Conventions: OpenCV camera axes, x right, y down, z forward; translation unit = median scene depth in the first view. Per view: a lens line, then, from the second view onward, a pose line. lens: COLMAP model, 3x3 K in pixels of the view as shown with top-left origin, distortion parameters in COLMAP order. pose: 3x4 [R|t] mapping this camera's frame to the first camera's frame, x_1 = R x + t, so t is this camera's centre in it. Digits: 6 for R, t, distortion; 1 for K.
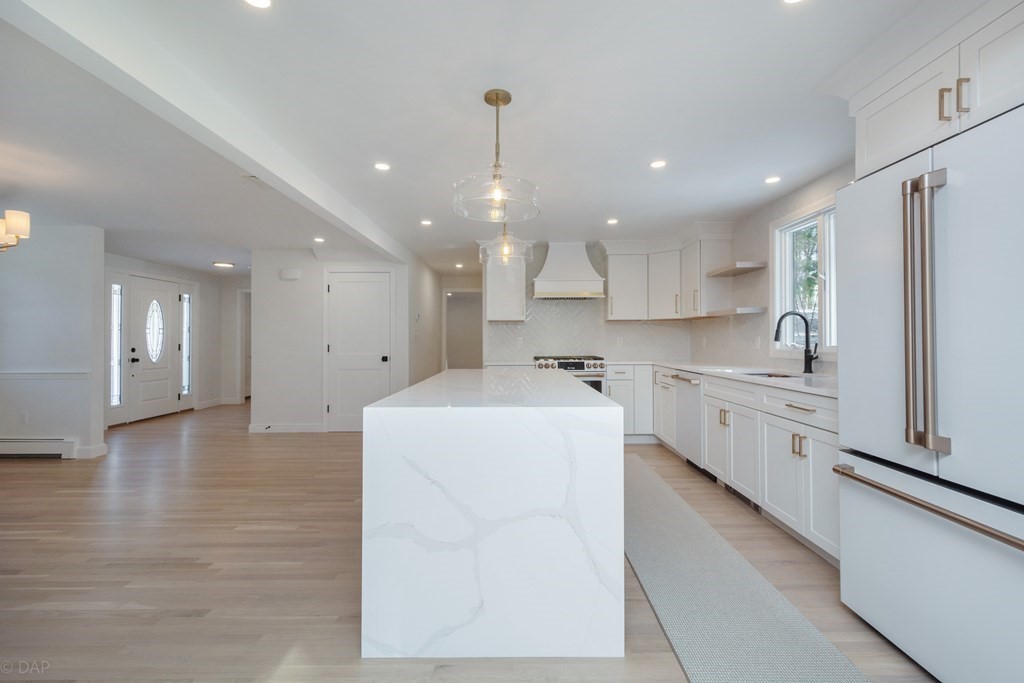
lens RADIAL K [[454.6, 0, 507.7], [0, 454.6, 334.6], [0, 0, 1]] dist [0.000902, -0.000084]
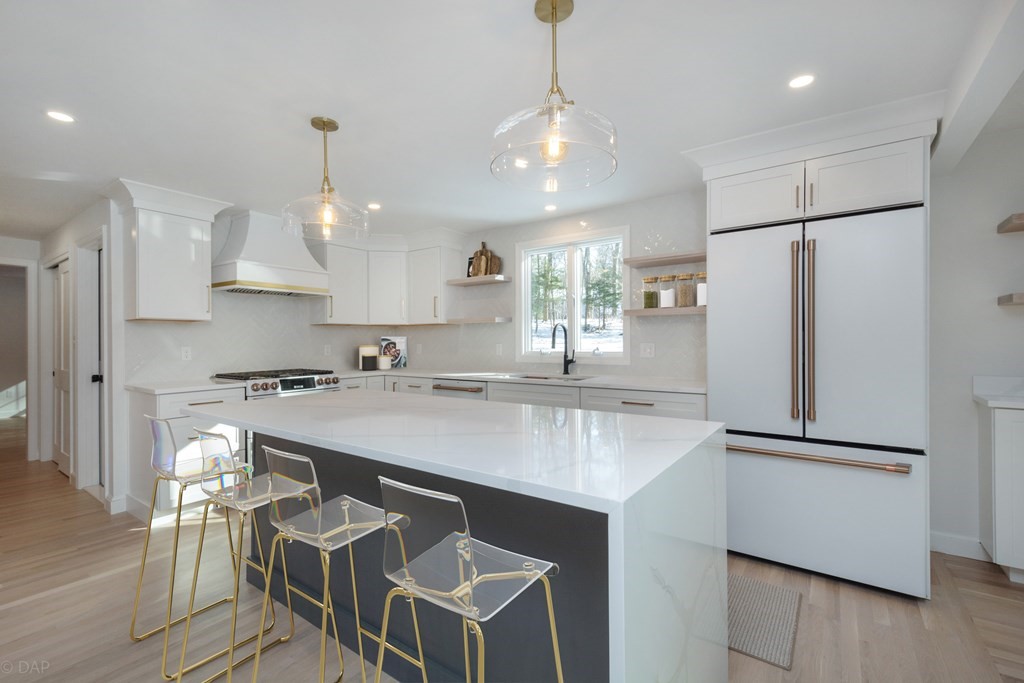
lens RADIAL K [[464.8, 0, 492.1], [0, 464.8, 341.4], [0, 0, 1]] dist [0.000149, -0.000042]
pose [[0.570674, -0.002968, 0.821171, -0.345070], [-0.004013, 0.999971, 0.006403, -0.008483], [-0.821167, -0.006950, 0.570646, 0.334079]]
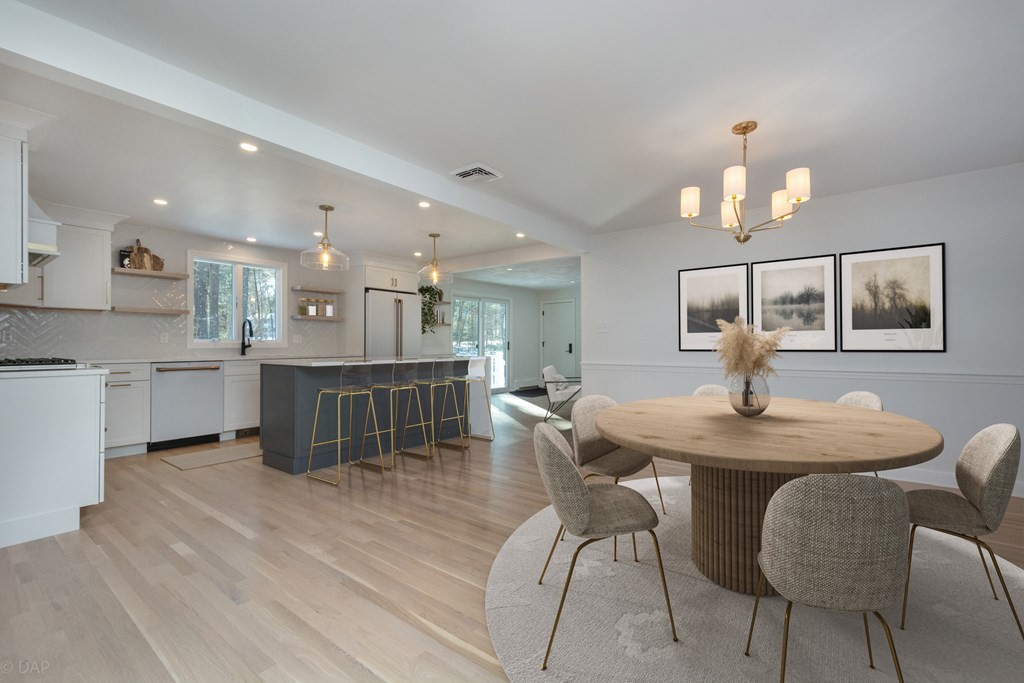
lens RADIAL K [[454.6, 0, 507.7], [0, 454.6, 334.6], [0, 0, 1]] dist [0.000902, -0.000084]
pose [[-0.789326, 0.009980, 0.613894, -0.879839], [-0.011428, 0.999456, -0.030942, 0.033730], [-0.613868, -0.031439, -0.788782, 1.284650]]
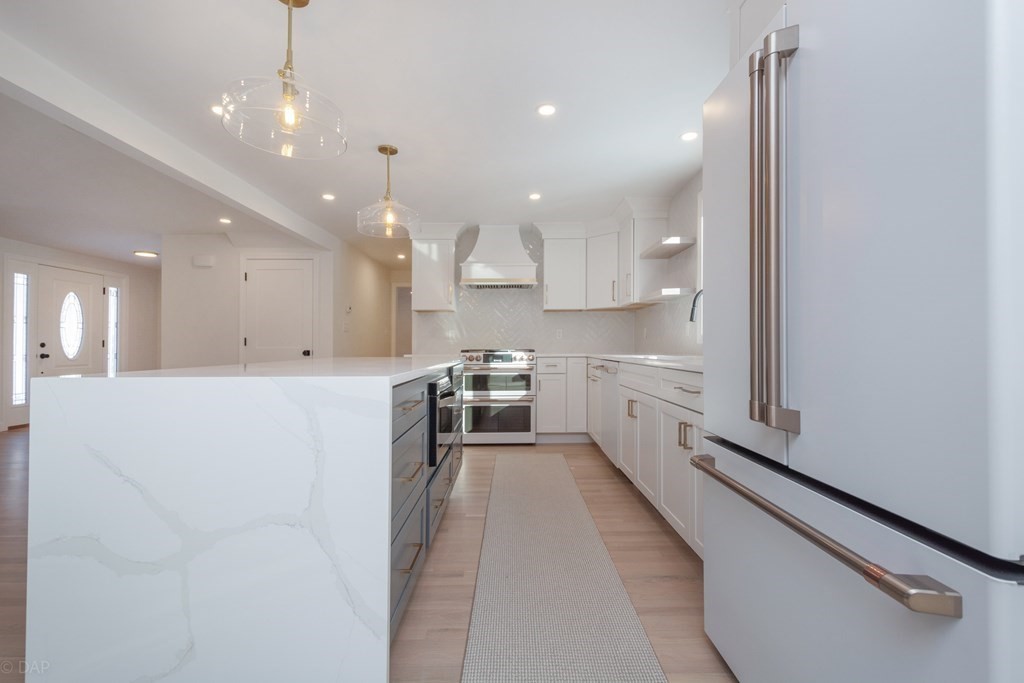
lens RADIAL K [[451.1, 0, 511.4], [0, 451.1, 345.0], [0, 0, 1]] dist [-0.000802, -0.000283]
pose [[0.999824, 0.000423, 0.018773, 0.166427], [-0.000568, 0.999970, 0.007714, 0.039195], [-0.018769, -0.007723, 0.999794, 0.102363]]
